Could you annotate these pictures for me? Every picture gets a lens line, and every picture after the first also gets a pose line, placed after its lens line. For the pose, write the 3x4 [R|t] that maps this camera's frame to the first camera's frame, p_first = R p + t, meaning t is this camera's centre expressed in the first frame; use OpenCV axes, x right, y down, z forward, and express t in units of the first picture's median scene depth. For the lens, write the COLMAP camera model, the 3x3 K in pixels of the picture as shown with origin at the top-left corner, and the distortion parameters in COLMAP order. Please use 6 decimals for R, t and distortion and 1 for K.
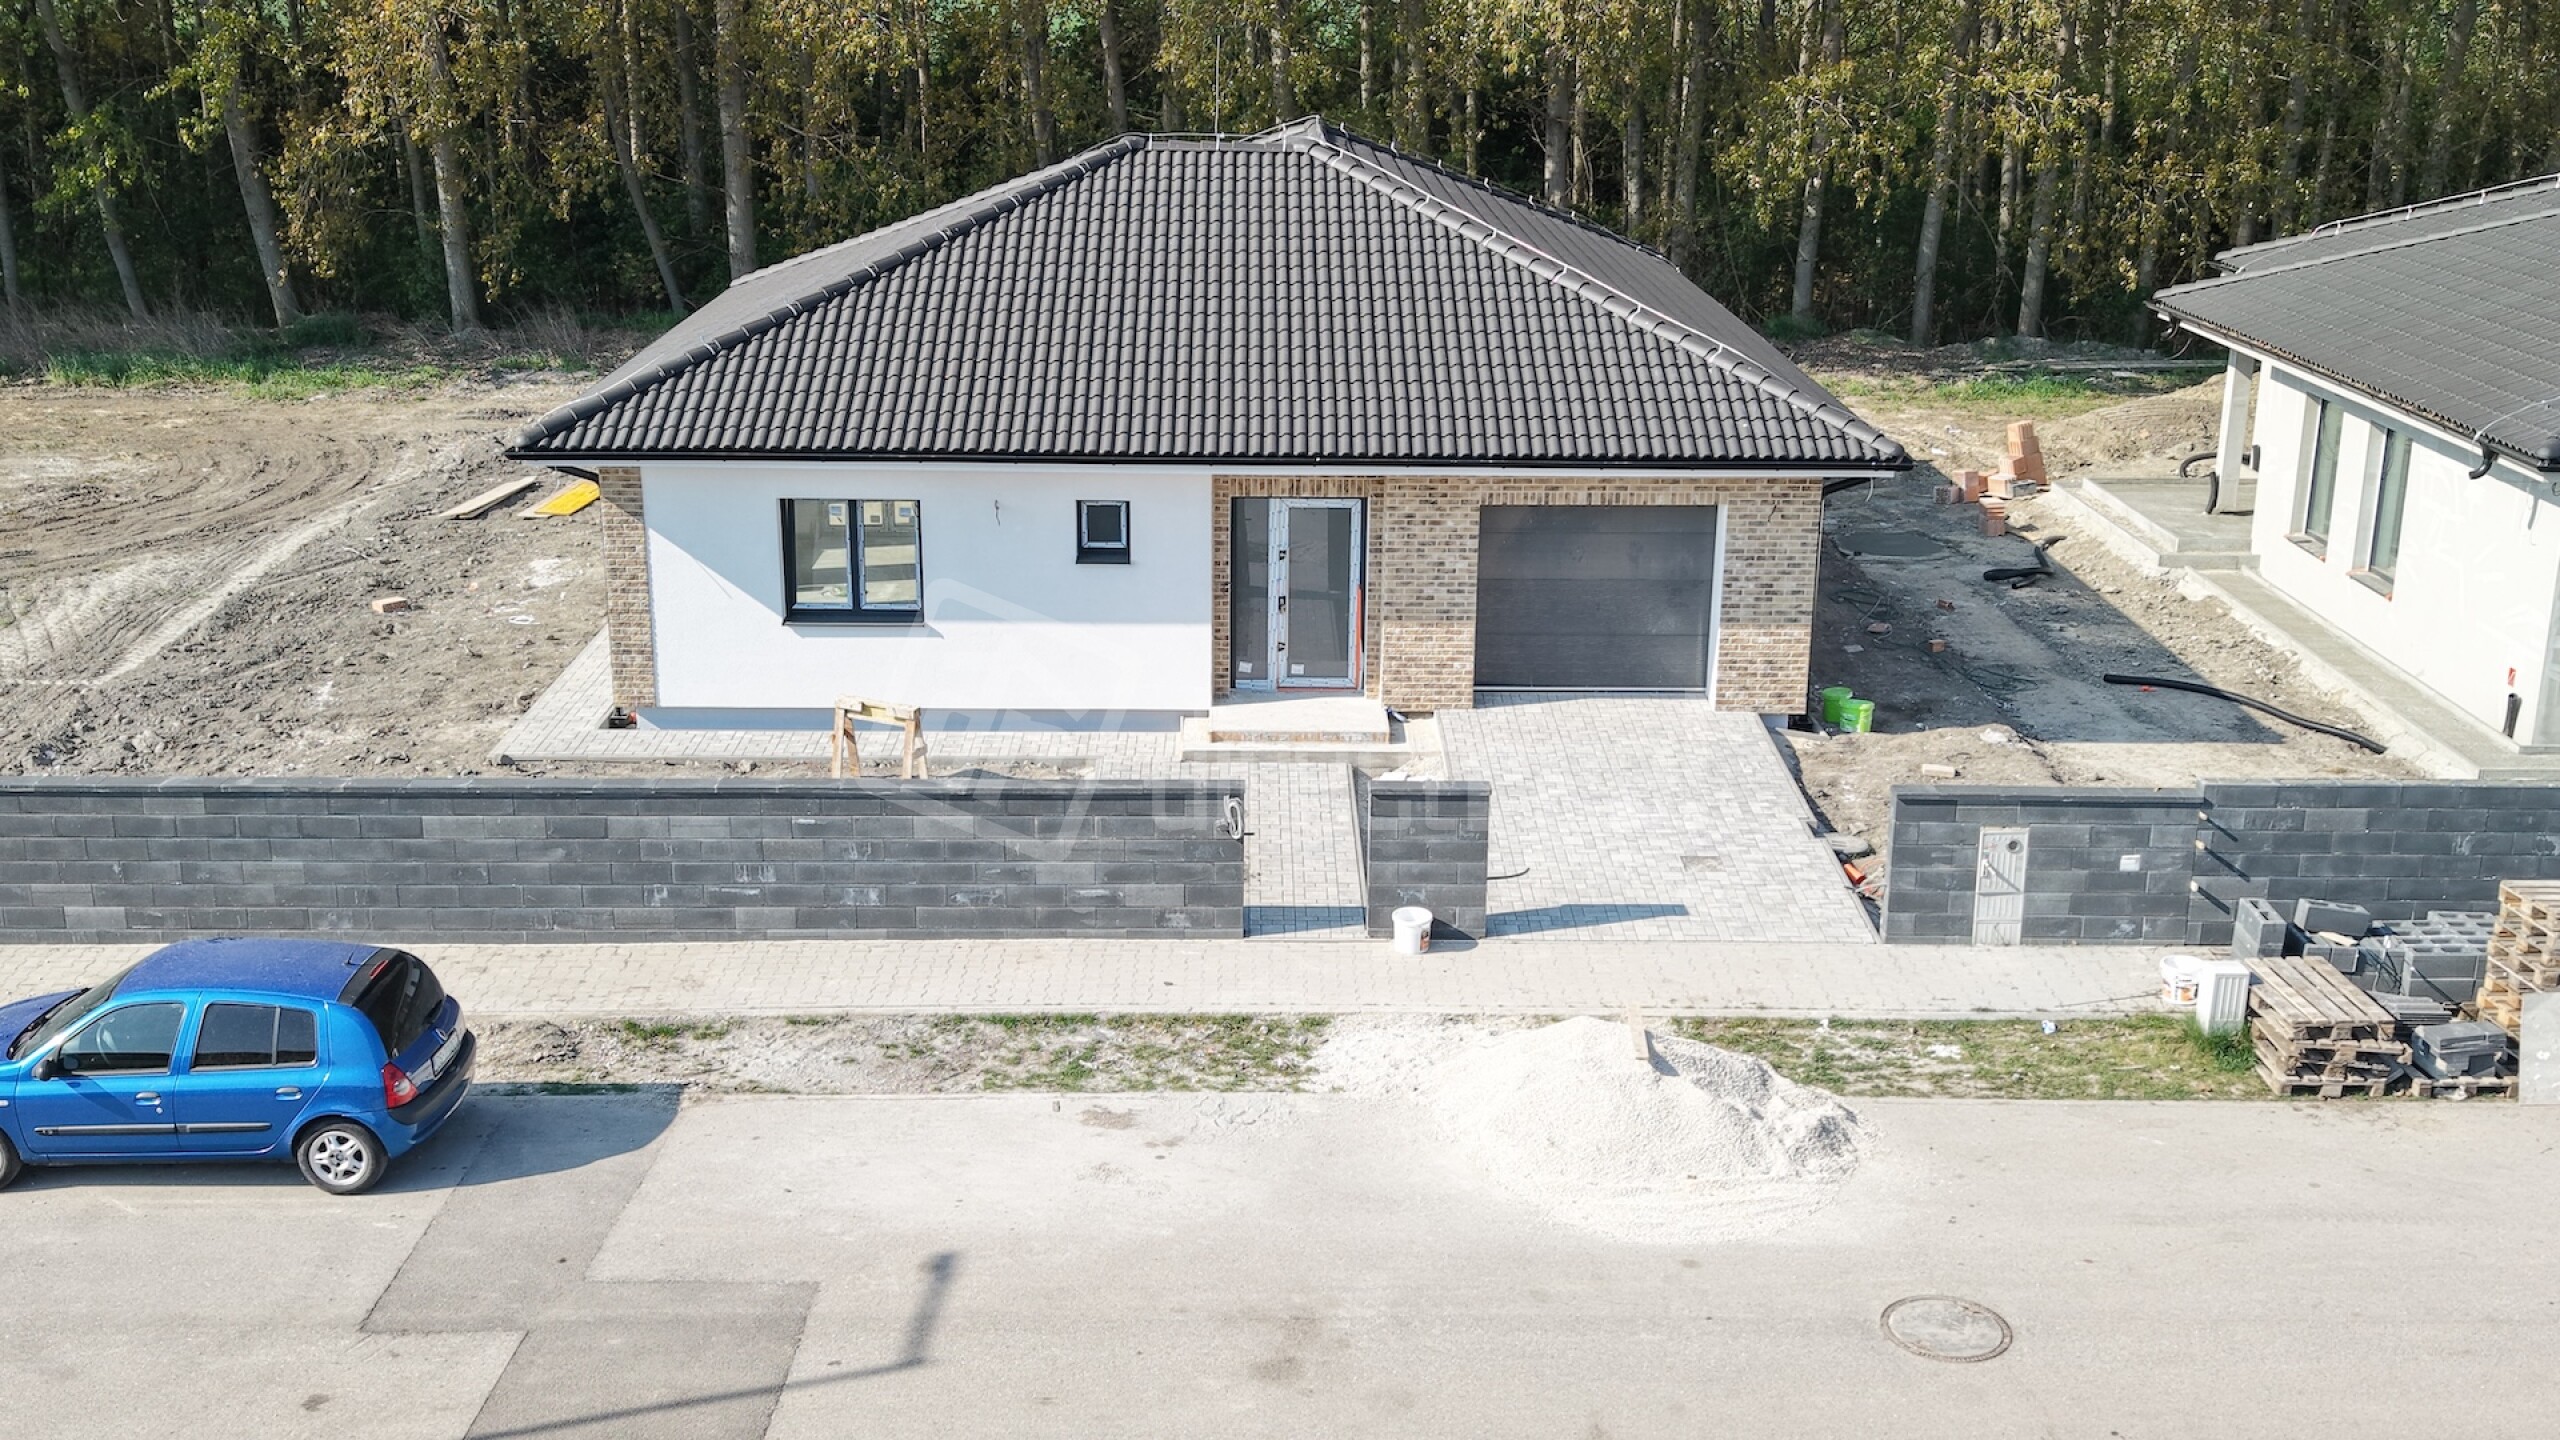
lens RADIAL K [[2656.3, 0, 1280.0], [0, 2656.3, 720.0], [0, 0, 1]] dist [0.254030, -0.936588]
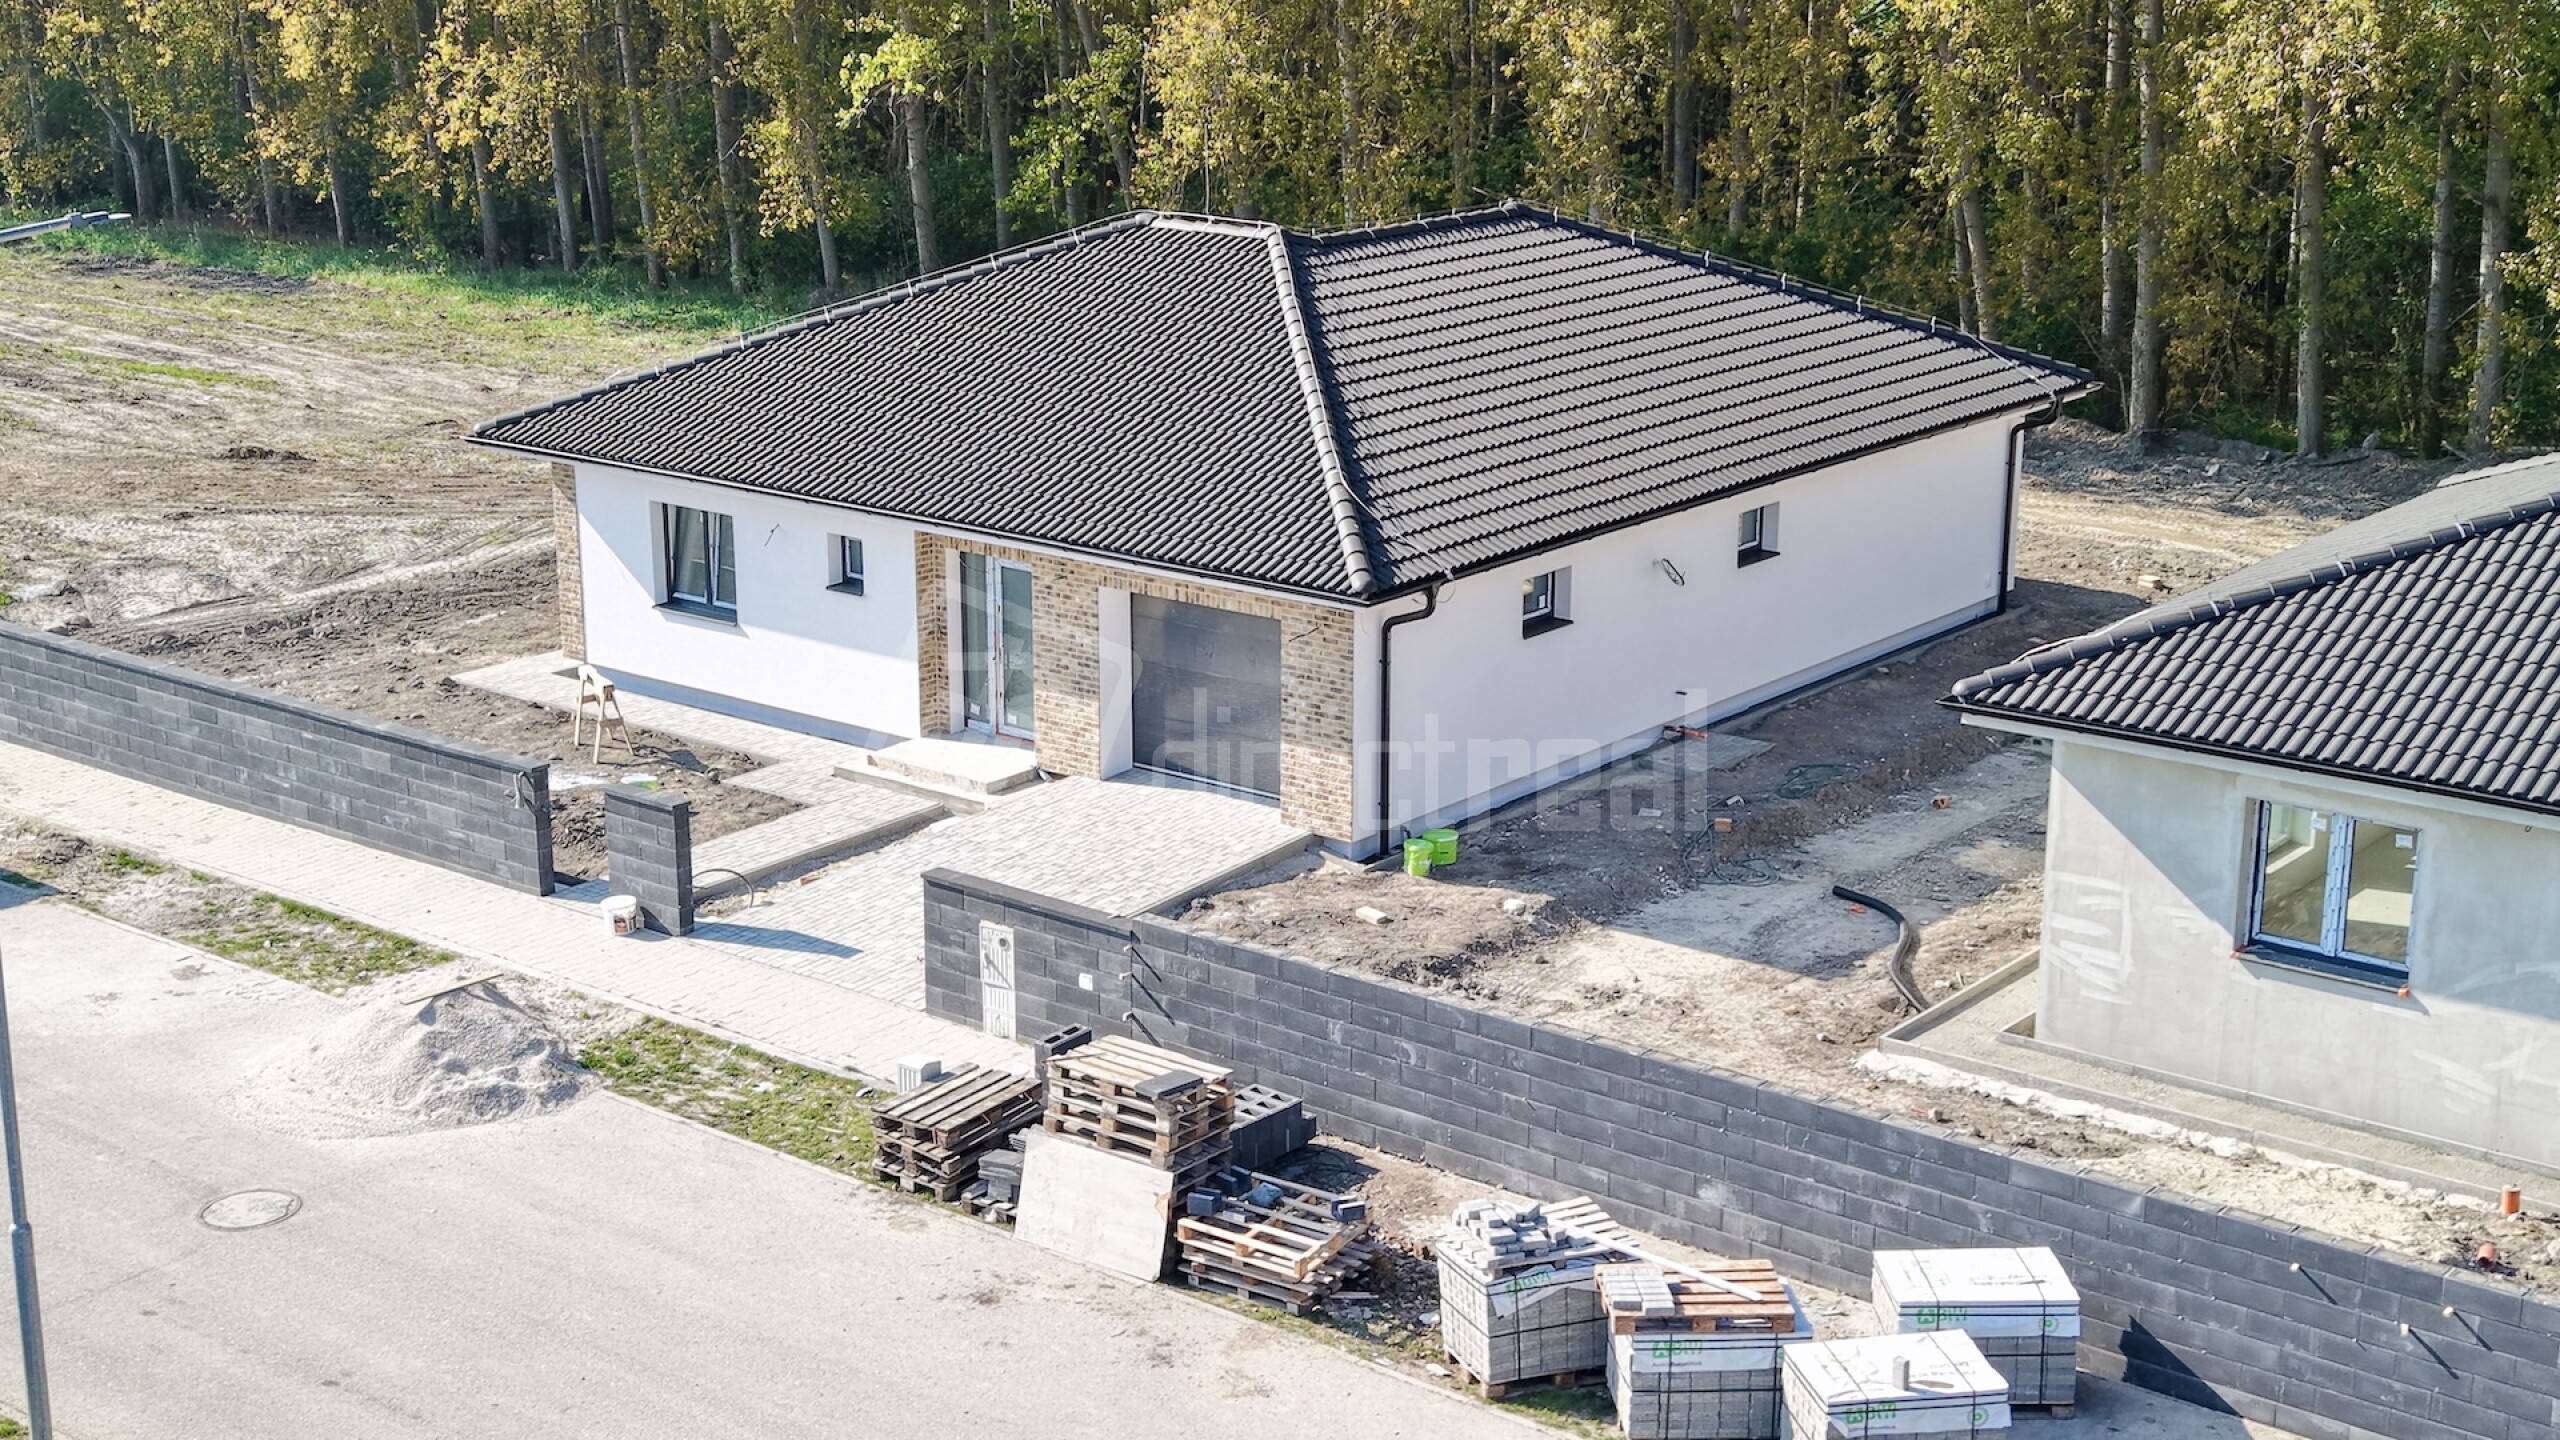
lens RADIAL K [[3310.3, 0, 1280.0], [0, 3310.3, 720.0], [0, 0, 1]] dist [0.250812, -0.970398]
pose [[0.774381, 0.158757, -0.612479, 1.001928], [-0.176726, 0.983754, 0.031552, -0.088193], [0.607538, 0.083807, 0.789857, 0.017996]]
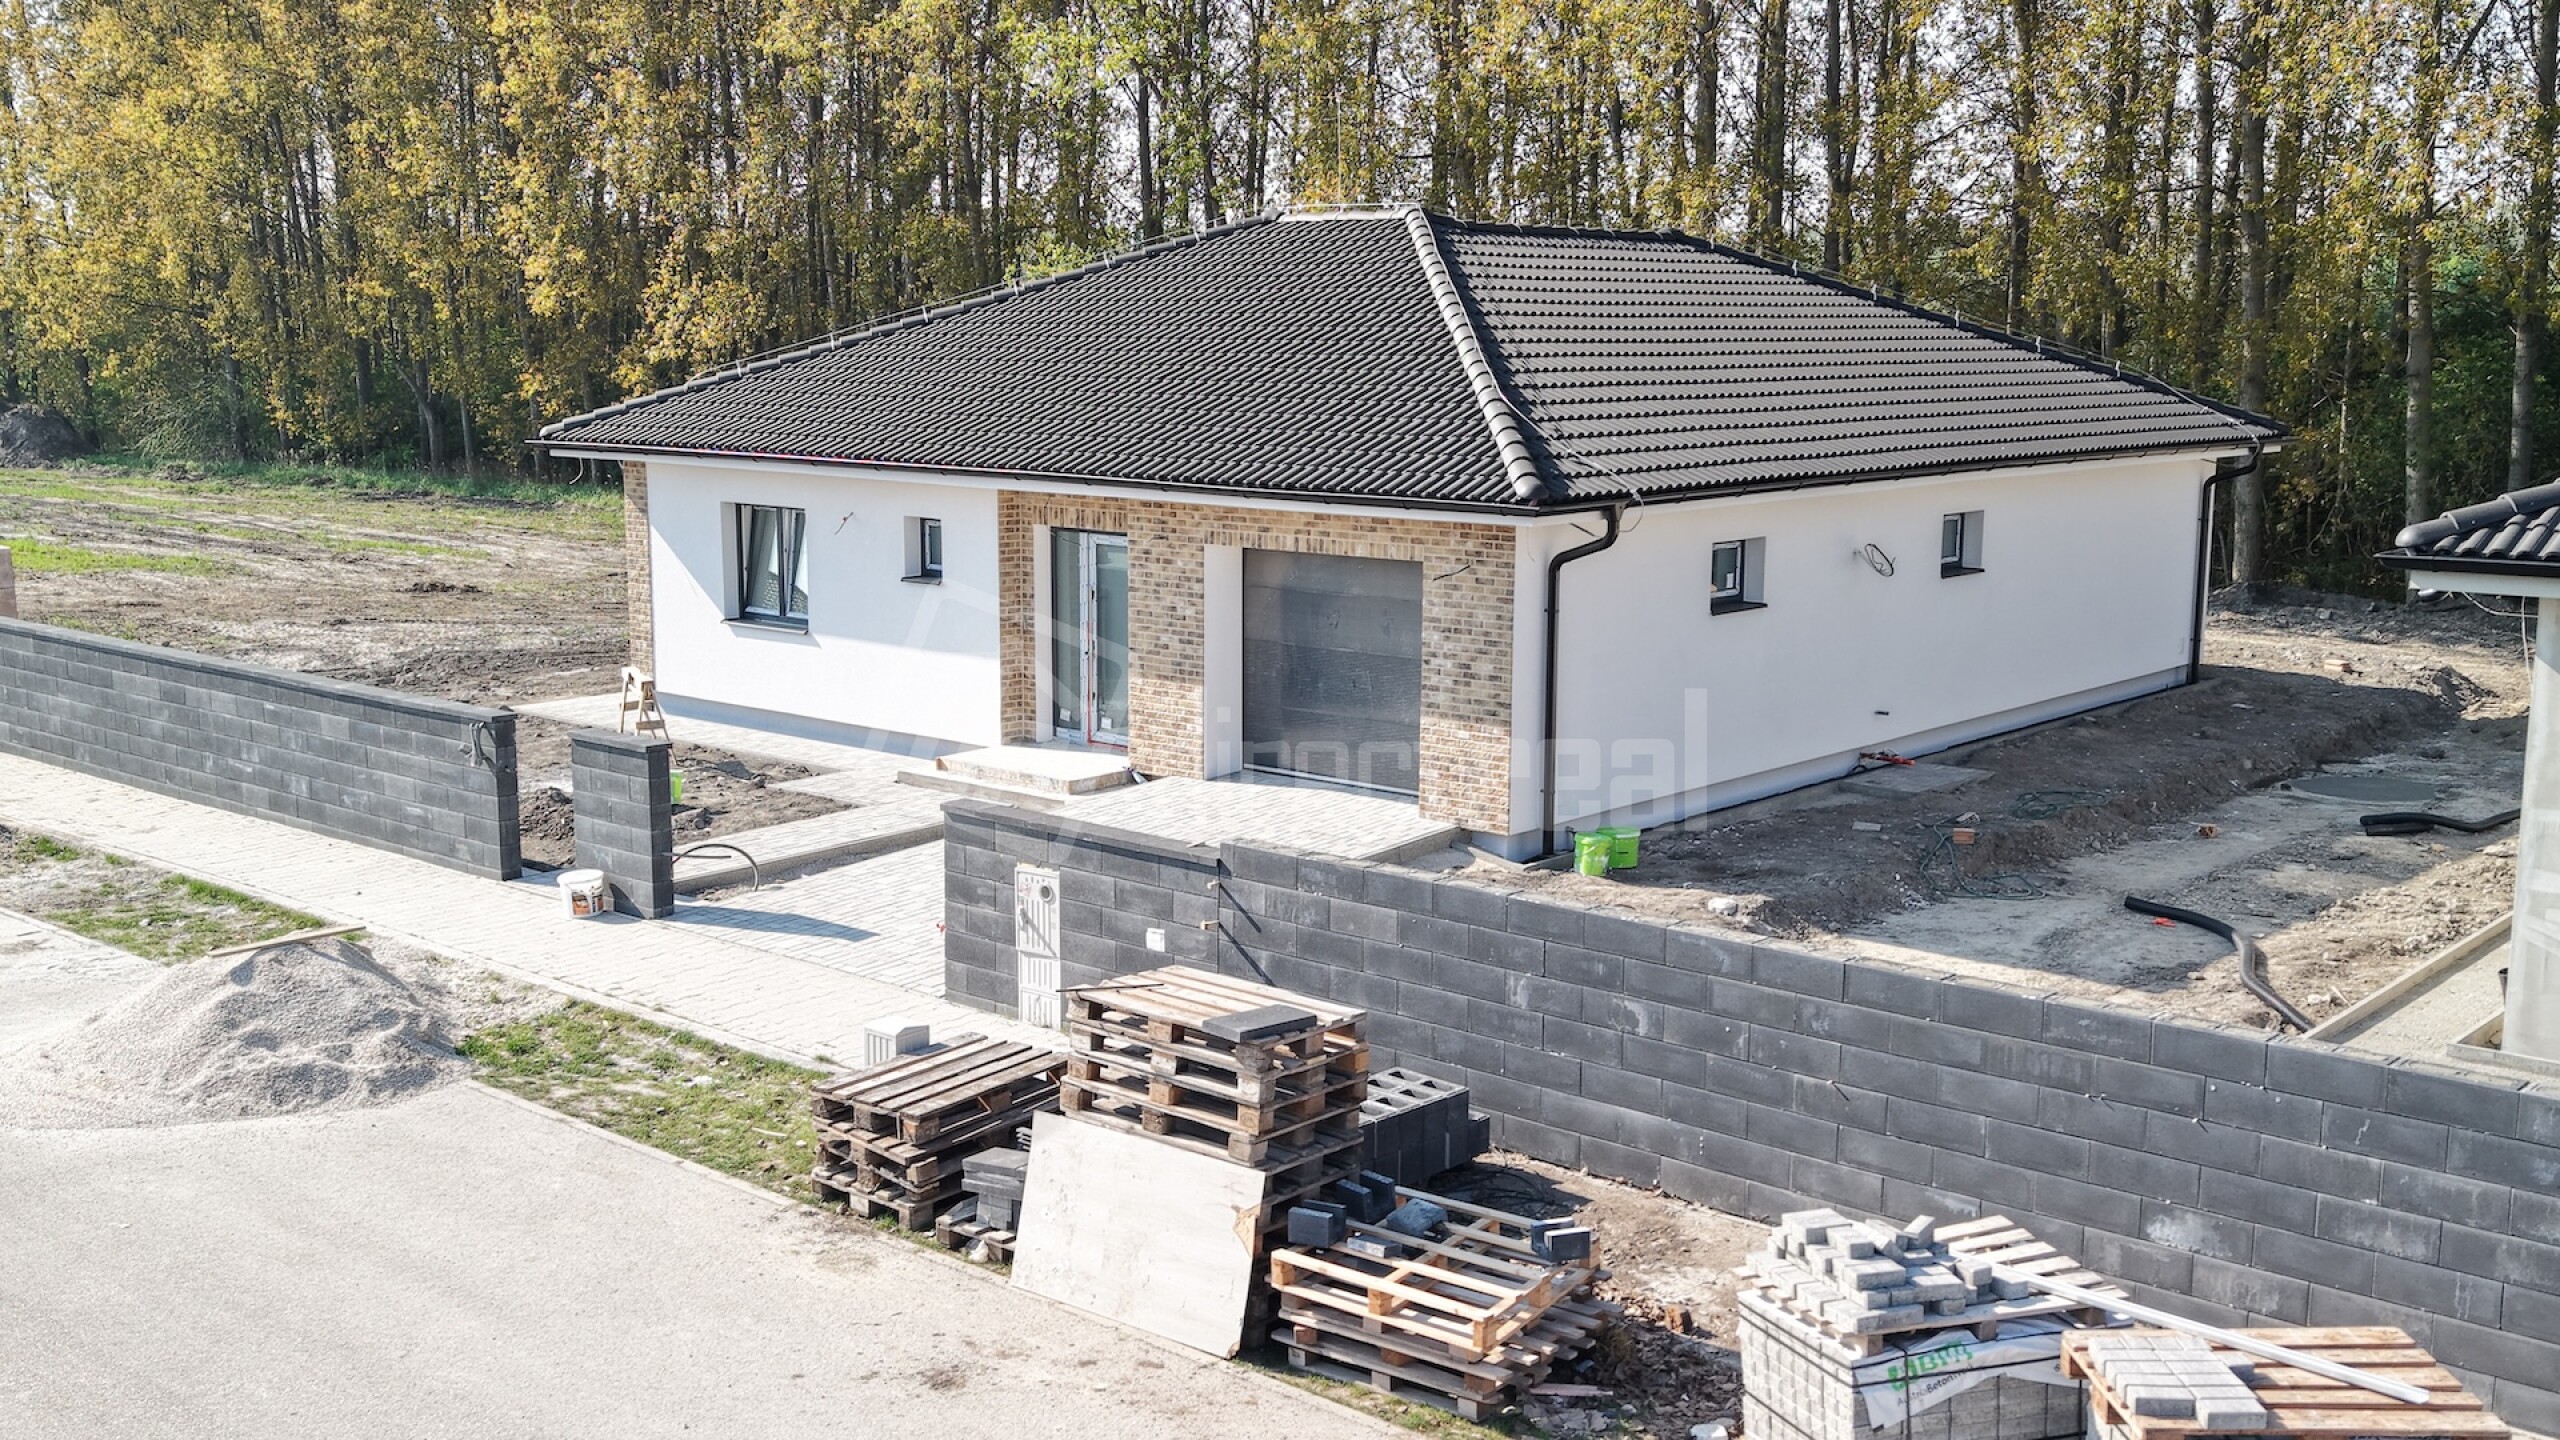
lens RADIAL K [[2481.9, 0, 1277.9], [0, 2481.9, 708.0], [0, 0, 1]] dist [0.157284, -0.413568]
pose [[0.744787, 0.096722, -0.660255, 0.686856], [-0.190819, 0.978993, -0.071835, 0.029018], [0.639437, 0.179491, 0.747598, 0.436454]]
